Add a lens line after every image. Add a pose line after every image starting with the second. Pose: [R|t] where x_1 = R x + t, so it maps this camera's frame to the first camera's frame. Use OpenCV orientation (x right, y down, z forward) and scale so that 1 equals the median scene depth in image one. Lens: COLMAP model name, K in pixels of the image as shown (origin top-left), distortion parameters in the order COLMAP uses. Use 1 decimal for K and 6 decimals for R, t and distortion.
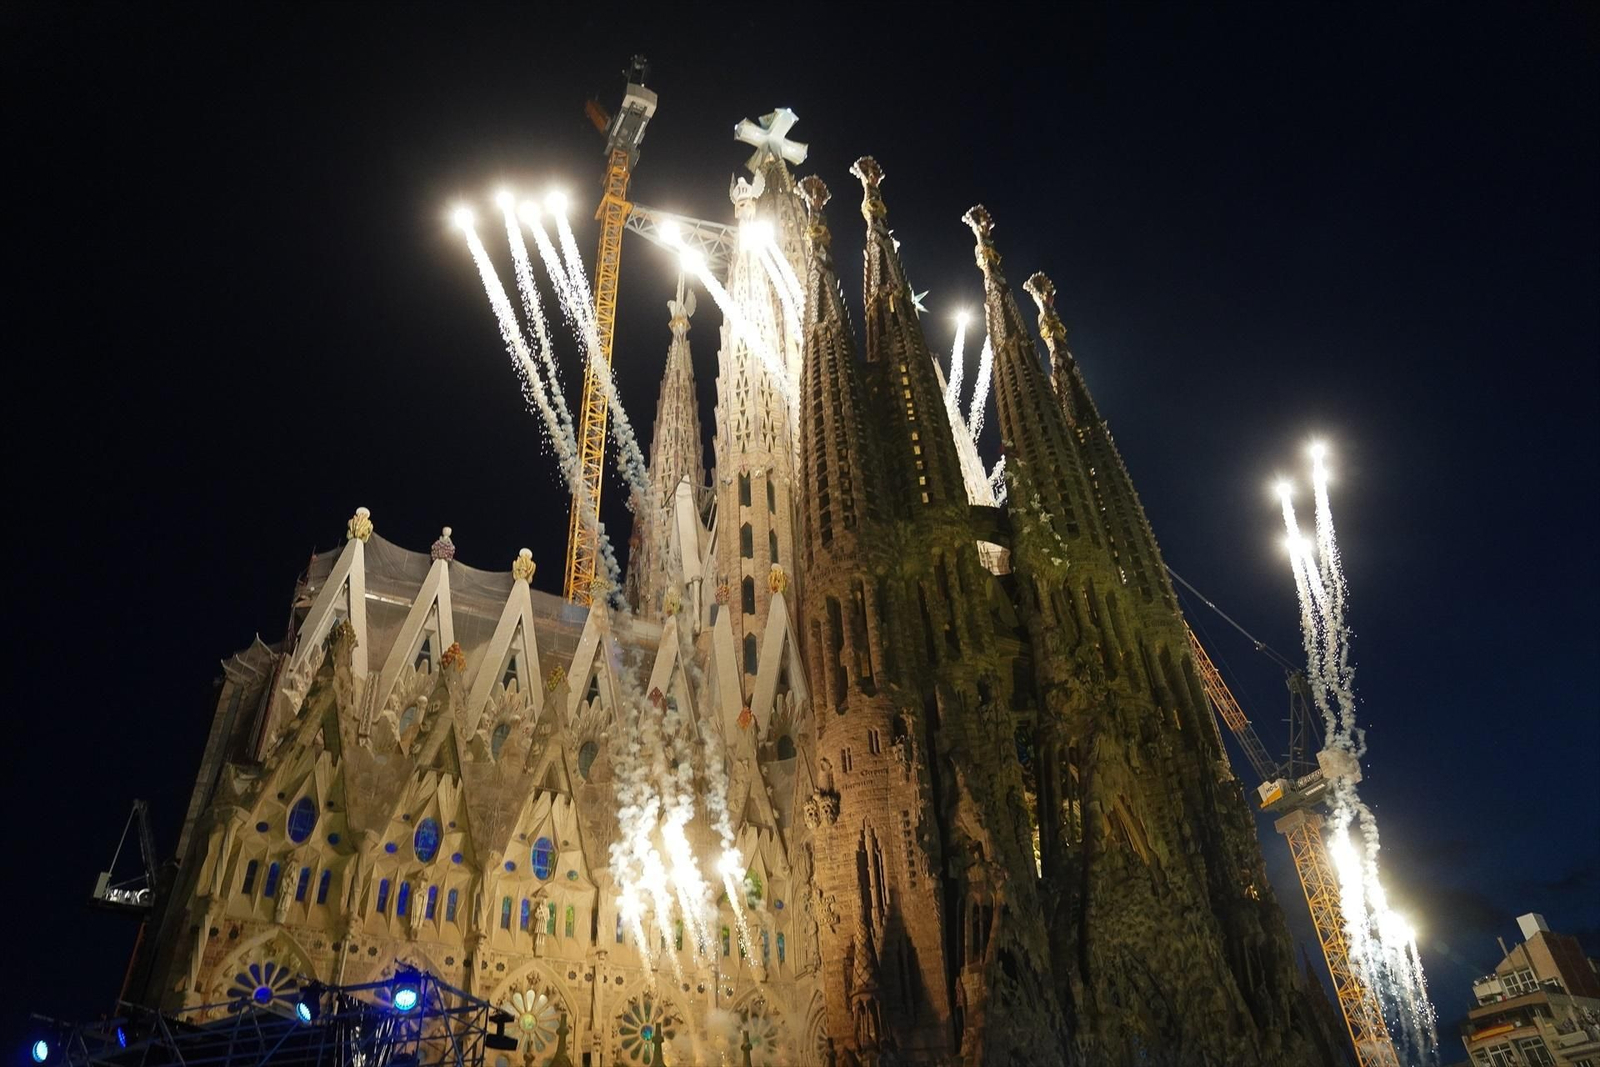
lens RADIAL K [[1154.9, 0, 768.4], [0, 1154.9, 497.8], [0, 0, 1]] dist [-0.133340, 0.114504]
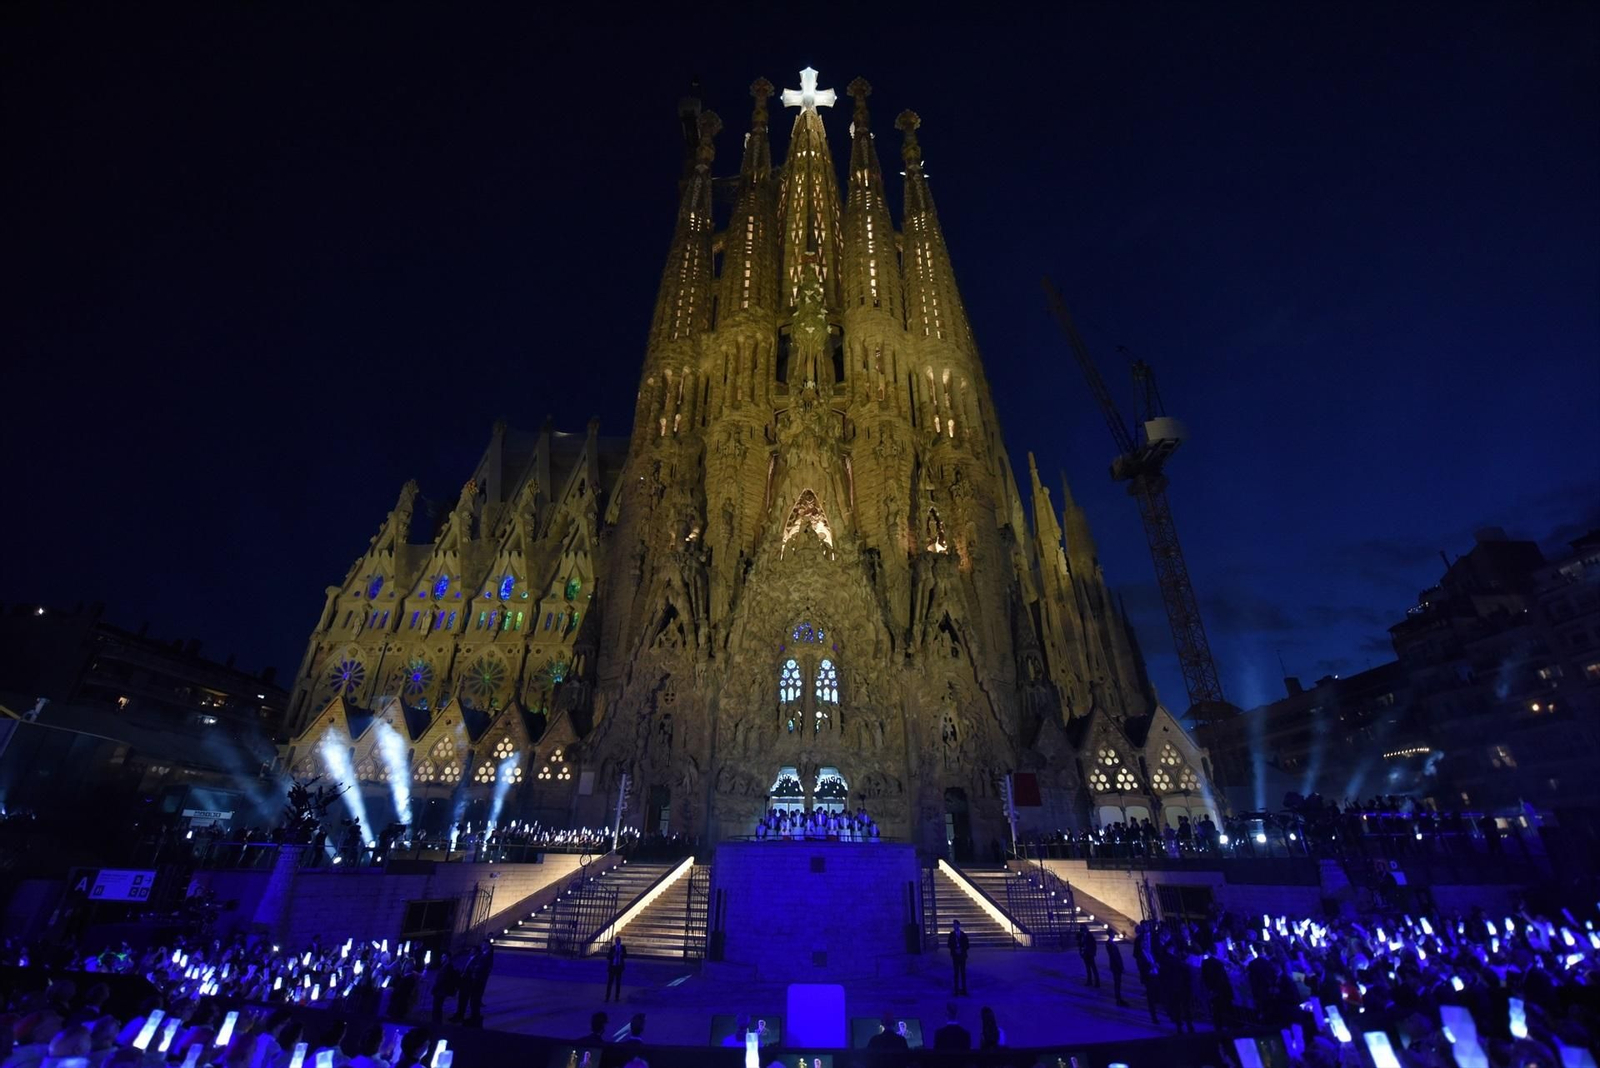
lens RADIAL K [[659.3, 0, 796.2], [0, 659.3, 524.8], [0, 0, 1]] dist [-0.001123, -0.000331]
pose [[0.877180, -0.167675, -0.449934, 0.670552], [0.257055, 0.955444, 0.145087, 0.193614], [0.405559, -0.242925, 0.881198, 0.314742]]
